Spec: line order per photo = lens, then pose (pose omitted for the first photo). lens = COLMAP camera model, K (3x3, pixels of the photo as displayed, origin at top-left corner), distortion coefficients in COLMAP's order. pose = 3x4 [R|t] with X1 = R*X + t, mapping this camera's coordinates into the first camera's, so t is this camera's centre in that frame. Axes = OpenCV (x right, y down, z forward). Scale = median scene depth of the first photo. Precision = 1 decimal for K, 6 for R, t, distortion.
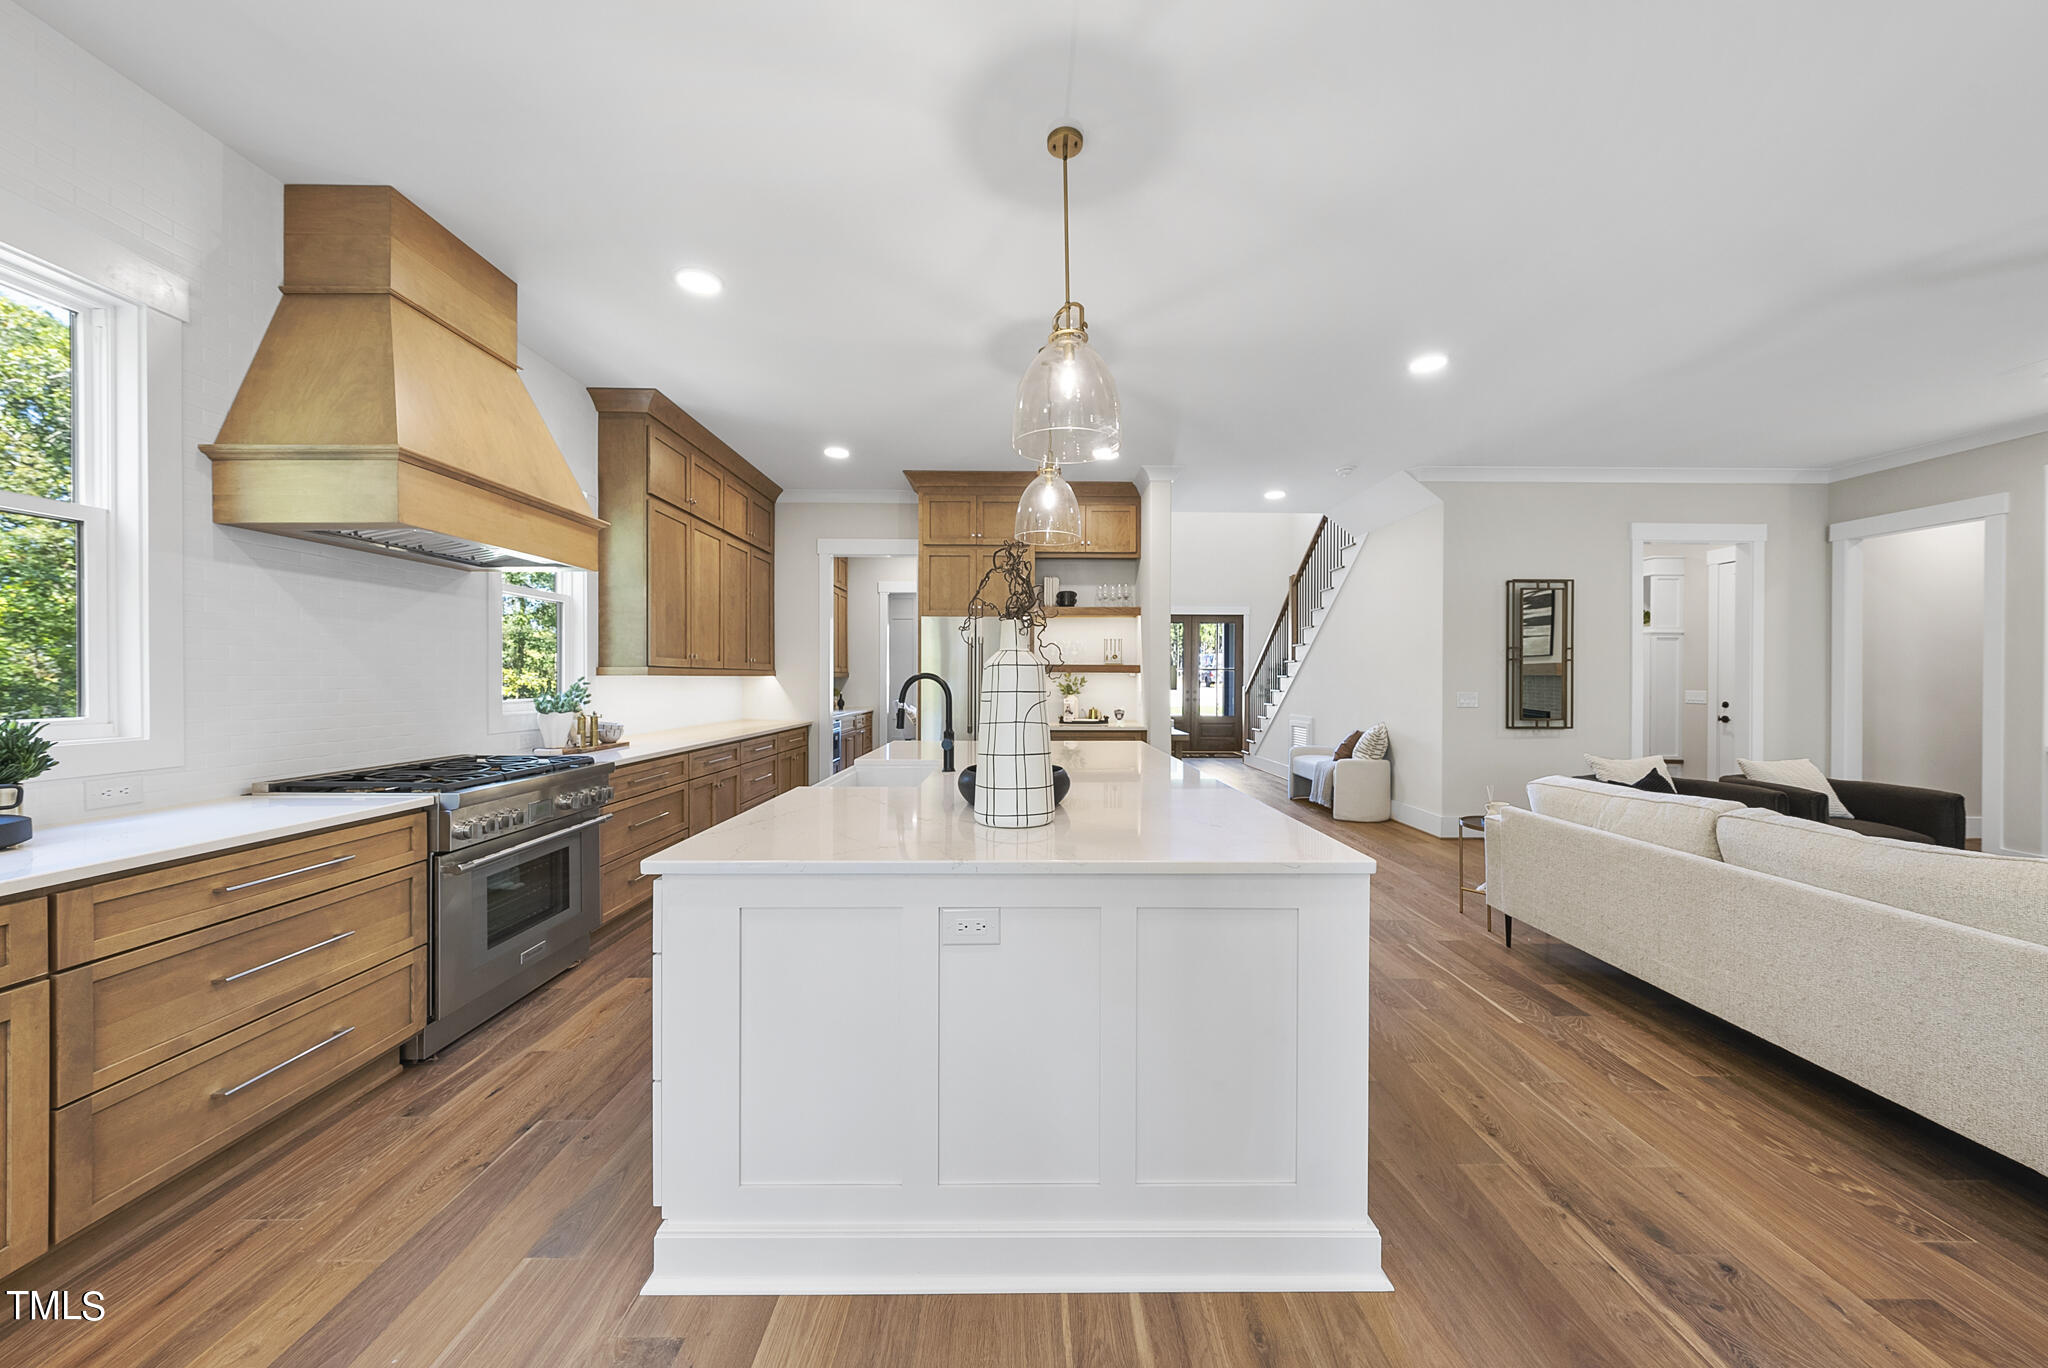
lens RADIAL K [[701.7, 0, 1031.6], [0, 701.7, 682.3], [0, 0, 1]] dist [0.001681, -0.000172]
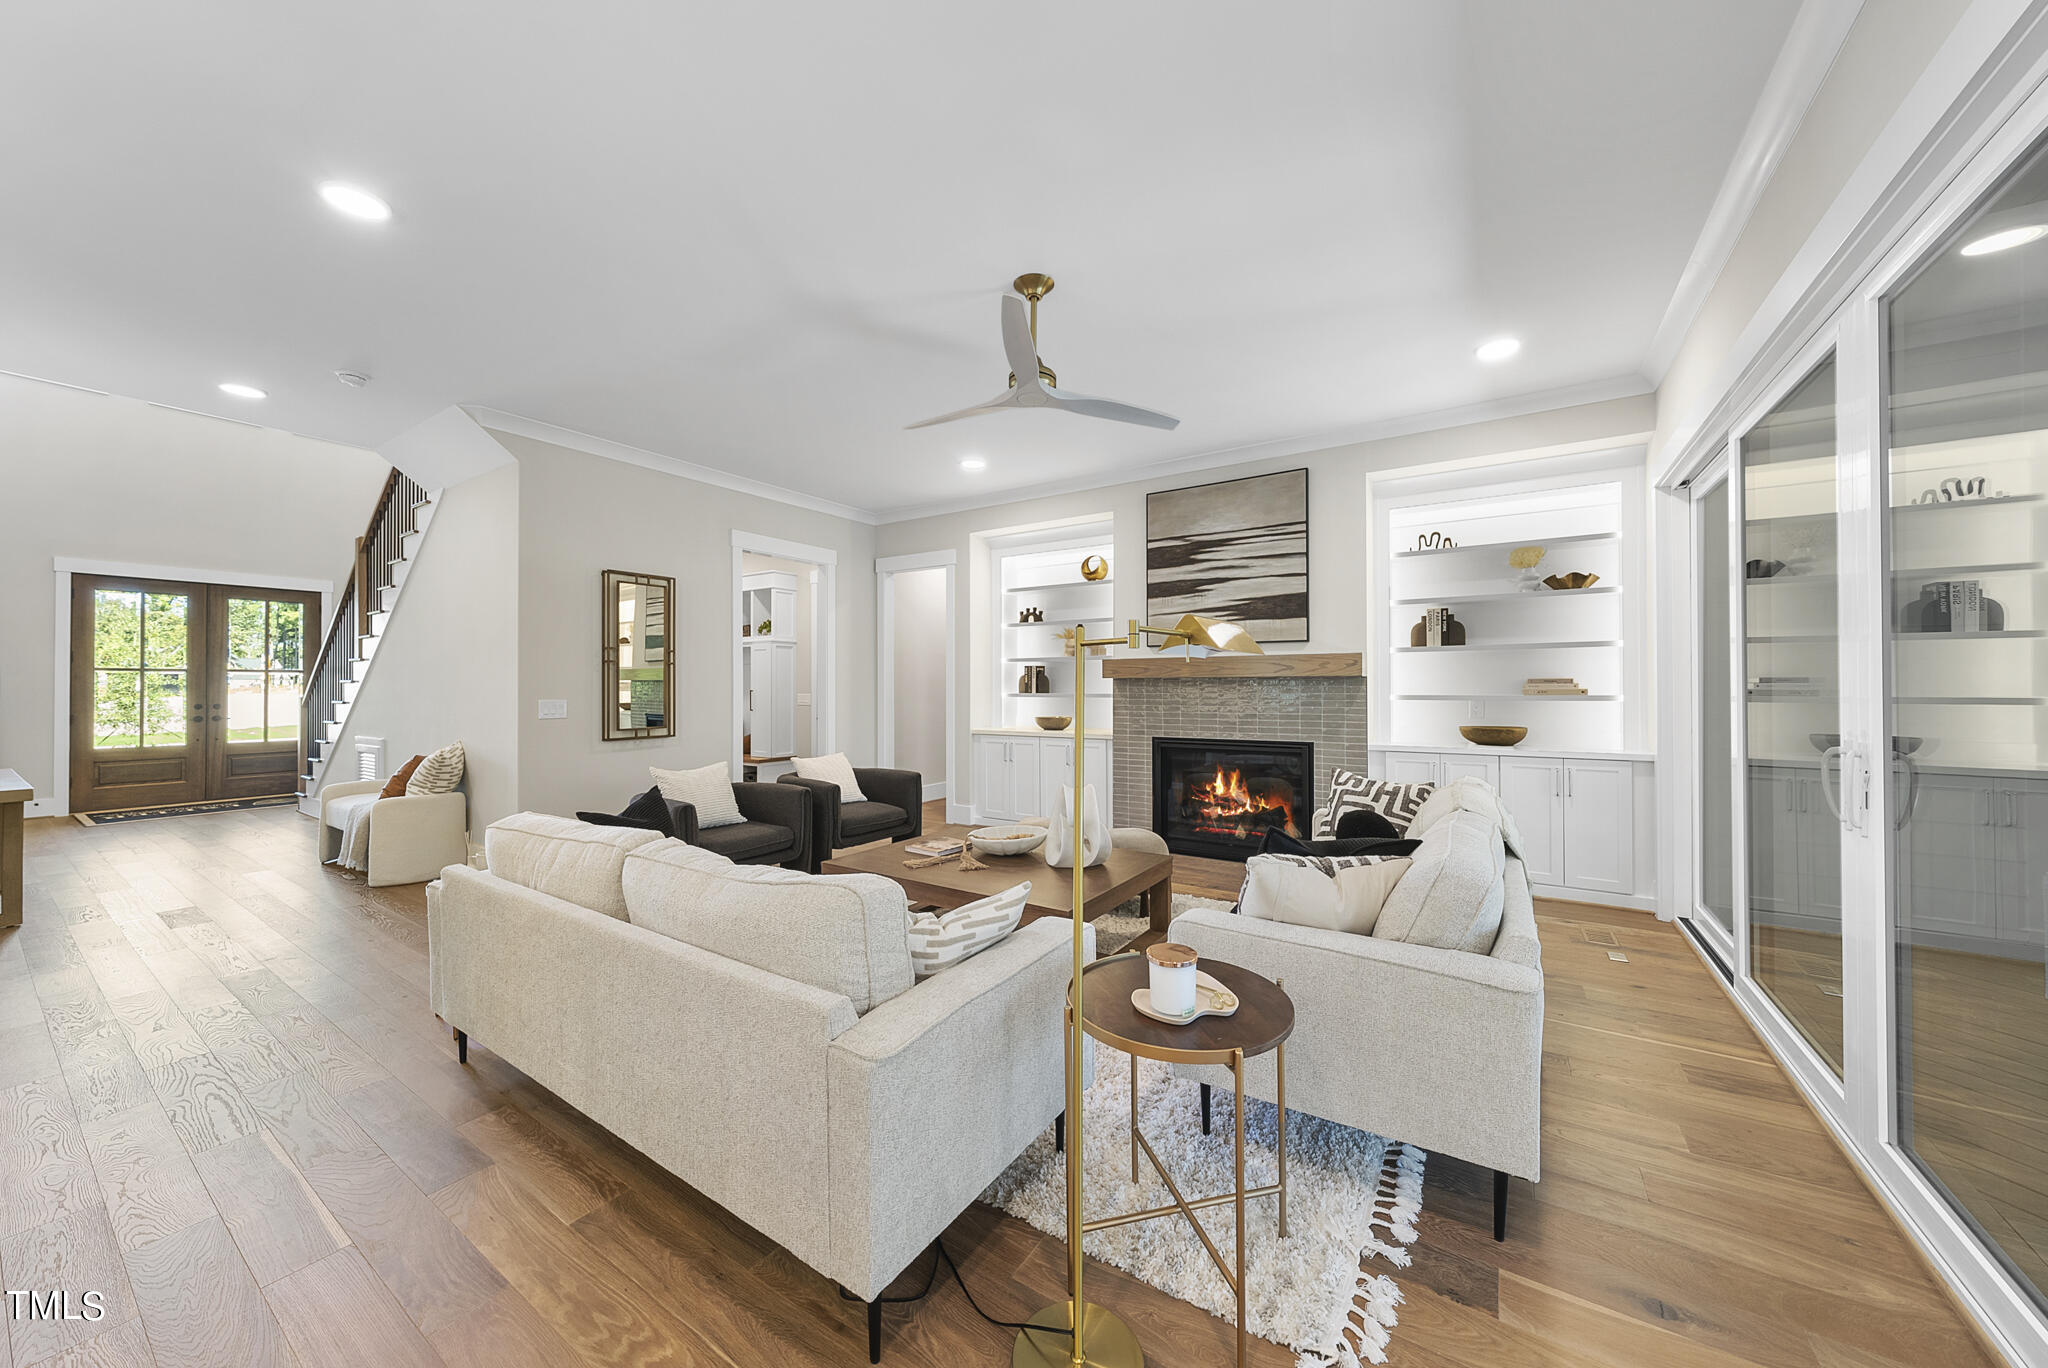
lens RADIAL K [[708.7, 0, 1032.8], [0, 708.7, 684.1], [0, 0, 1]] dist [-0.007631, -0.000140]
pose [[0.554502, -0.004222, 0.832172, 0.244689], [0.007939, 0.999968, -0.000217, -0.000143], [-0.832145, 0.006727, 0.554518, 0.075404]]
